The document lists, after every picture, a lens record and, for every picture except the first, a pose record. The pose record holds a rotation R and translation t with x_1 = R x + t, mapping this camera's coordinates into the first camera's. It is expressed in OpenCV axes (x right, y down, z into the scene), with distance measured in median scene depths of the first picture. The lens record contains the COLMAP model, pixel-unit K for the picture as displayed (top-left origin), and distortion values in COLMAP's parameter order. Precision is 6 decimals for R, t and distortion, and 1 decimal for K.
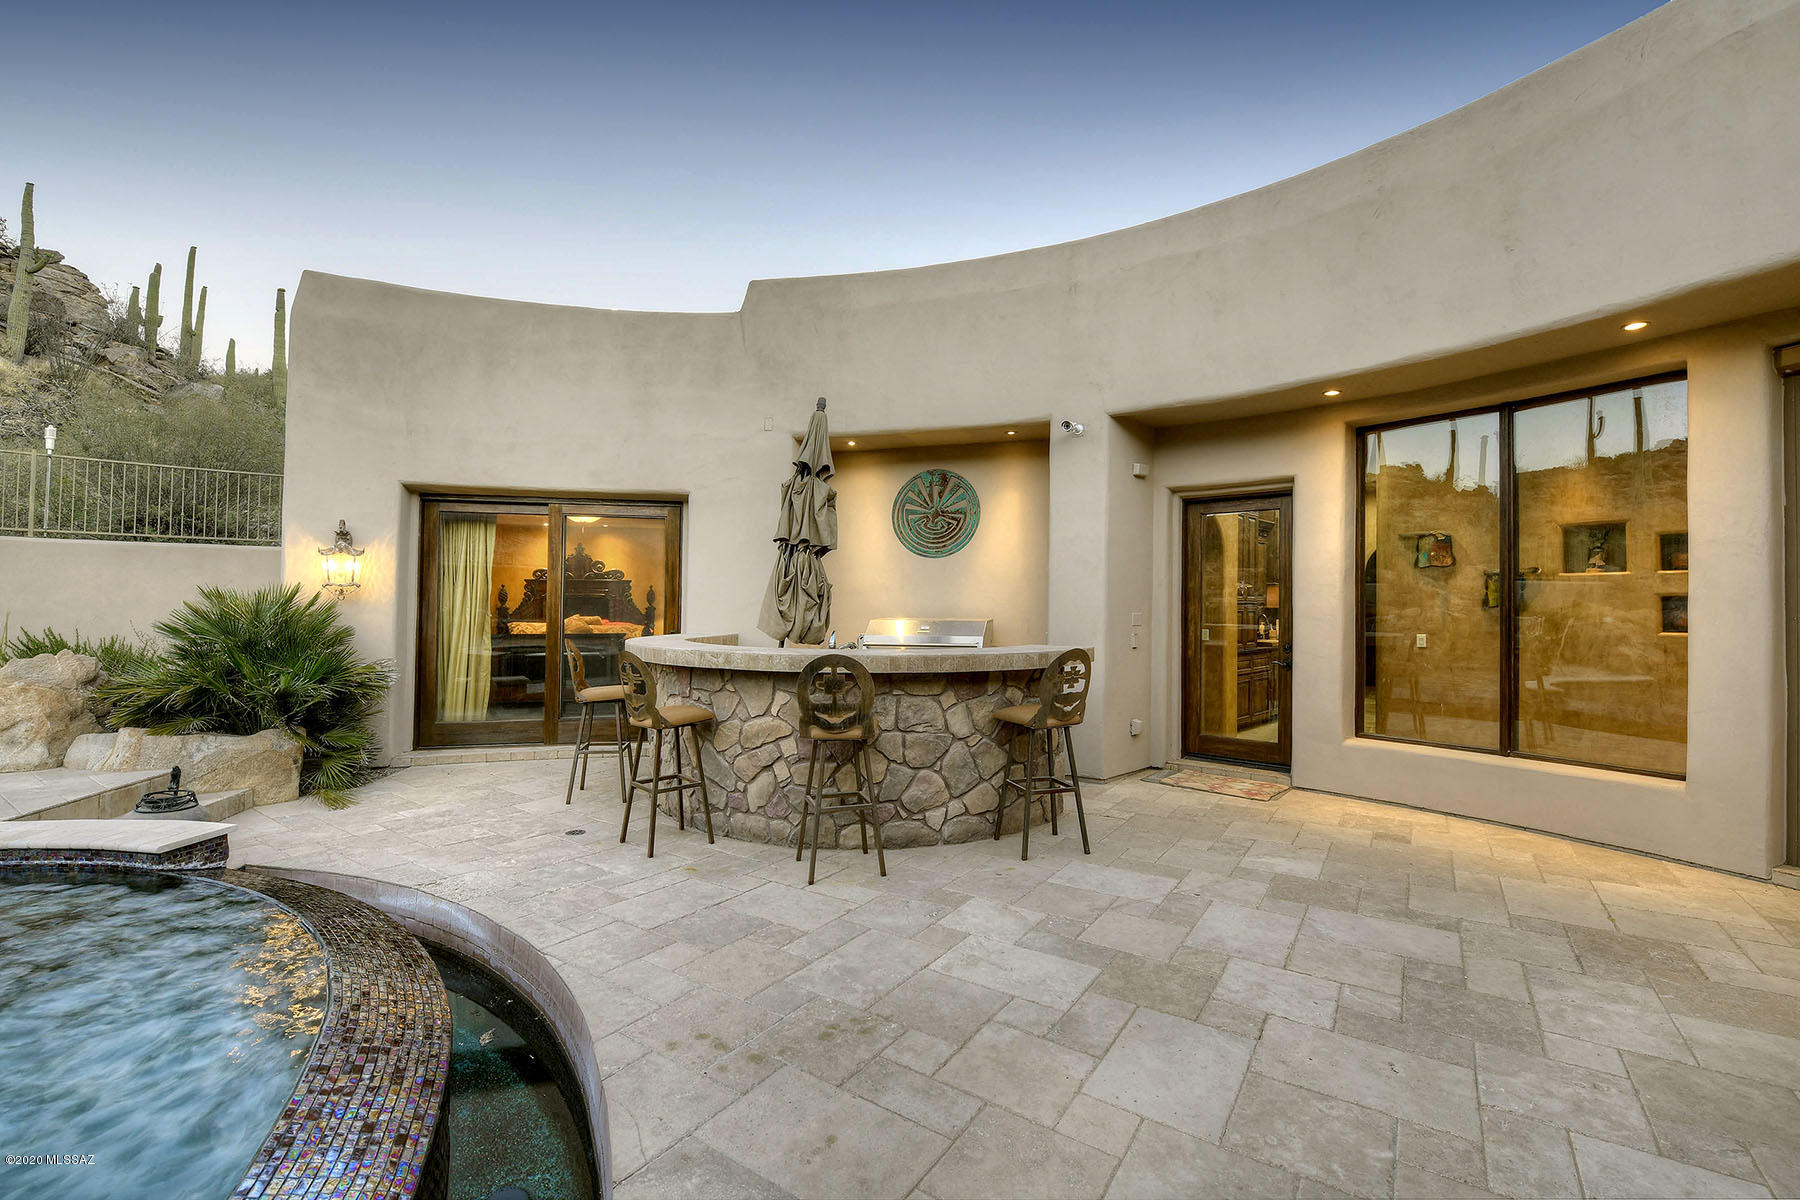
lens RADIAL K [[816.7, 0, 937.6], [0, 816.7, 591.1], [0, 0, 1]] dist [-0.032600, -0.000211]
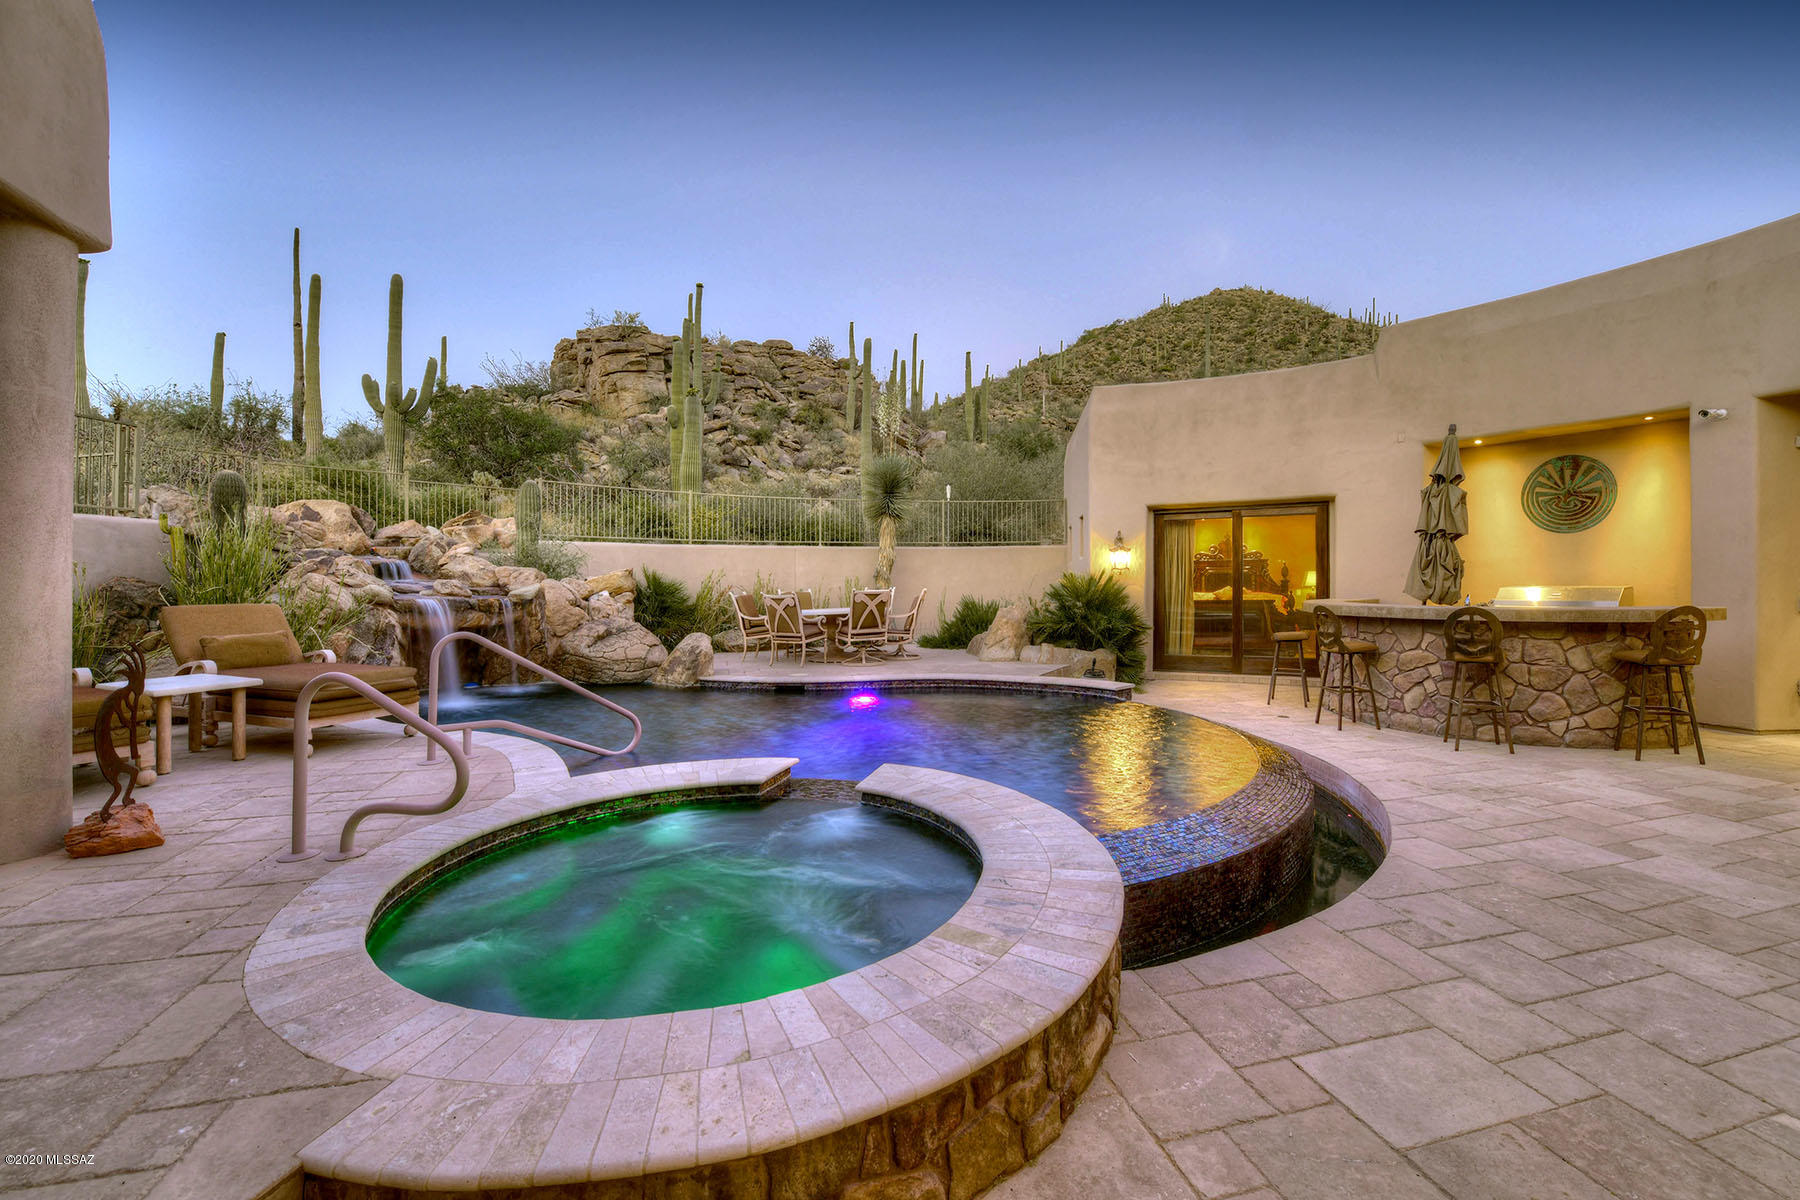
lens RADIAL K [[798.2, 0, 925.4], [0, 798.2, 573.6], [0, 0, 1]] dist [-0.017434, -0.000653]
pose [[0.755975, -0.017536, -0.654366, 0.056797], [0.023368, 0.999727, 0.000206, -0.008379], [0.654184, -0.015447, 0.756178, -0.620220]]
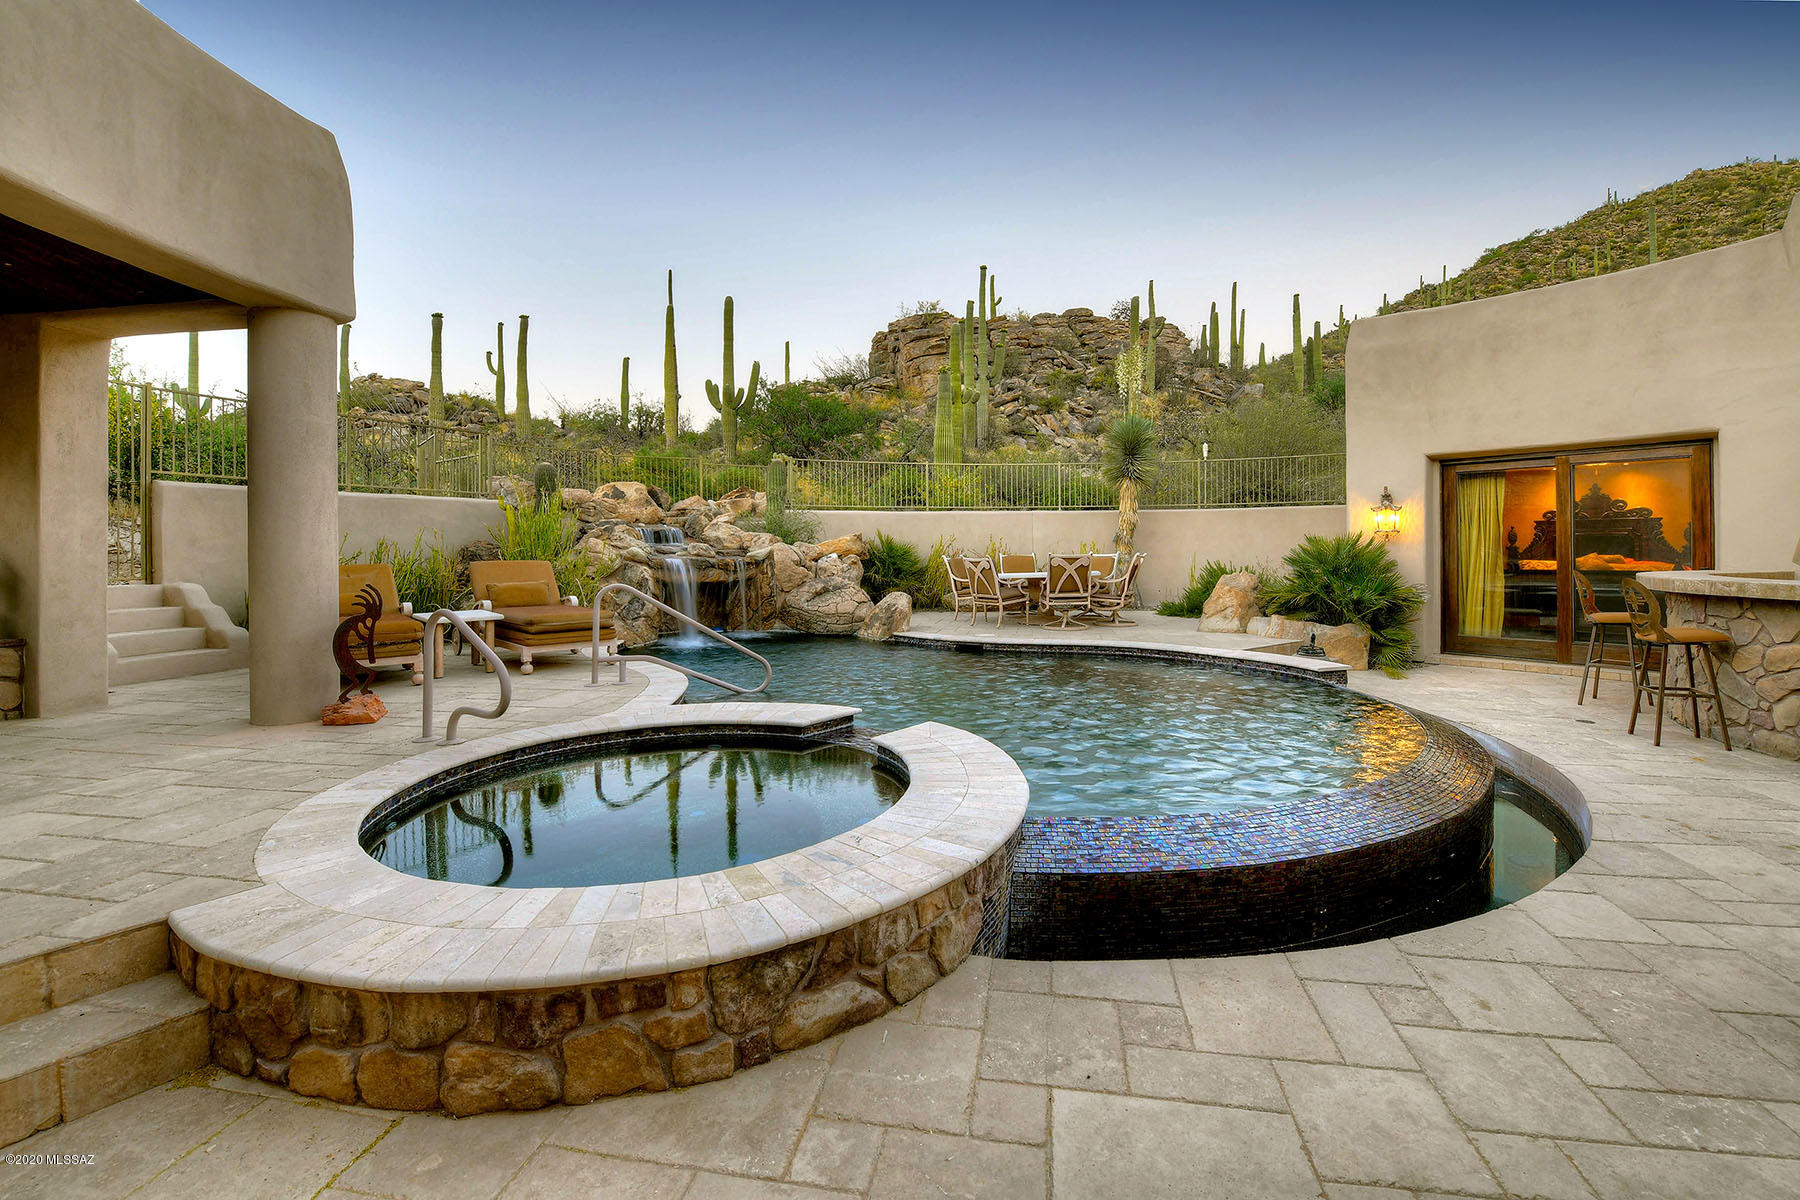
lens RADIAL K [[776.4, 0, 899.0], [0, 776.4, 539.3], [0, 0, 1]] dist [-0.013188, -0.000803]
pose [[0.397421, -0.017831, -0.917463, 0.208998], [0.023158, 0.999688, -0.009398, -0.000535], [0.917344, -0.017511, 0.397709, -0.410515]]
